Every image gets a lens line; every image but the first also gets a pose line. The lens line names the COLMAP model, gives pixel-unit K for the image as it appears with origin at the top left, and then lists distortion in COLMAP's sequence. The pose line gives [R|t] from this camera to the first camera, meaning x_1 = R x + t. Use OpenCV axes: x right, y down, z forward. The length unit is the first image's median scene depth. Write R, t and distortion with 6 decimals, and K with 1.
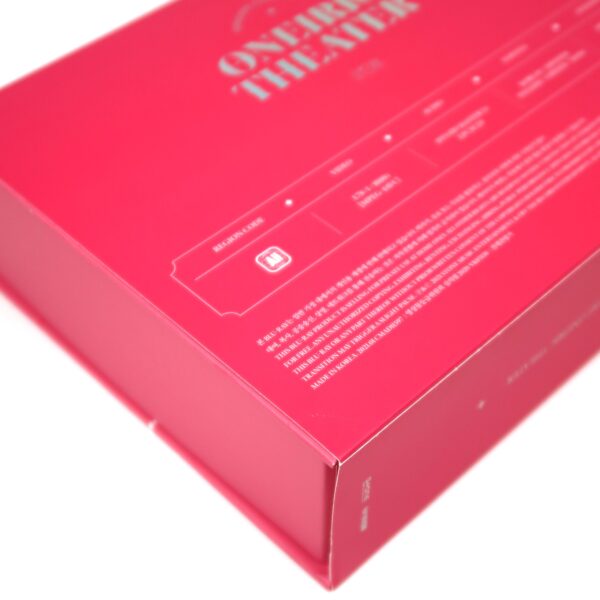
lens RADIAL K [[1133.0, 0, 298.8], [0, 1133.0, 300.2], [0, 0, 1]] dist [-0.002229, 0.000000]
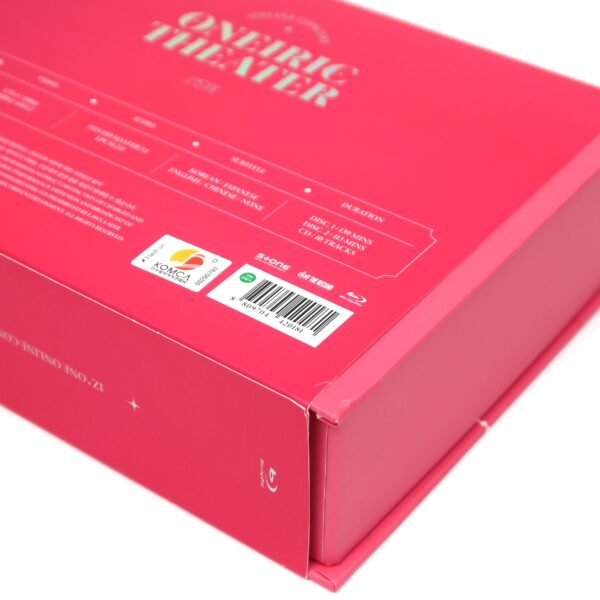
lens RADIAL K [[1448.4, 0, 303.2], [0, 1448.4, 299.7], [0, 0, 1]] dist [0.026537, 0.000000]
pose [[0.161219, 0.617354, -0.769989, 1.261573], [-0.727999, 0.601167, 0.329570, -0.620545], [0.666353, 0.507418, 0.546352, 0.504463]]
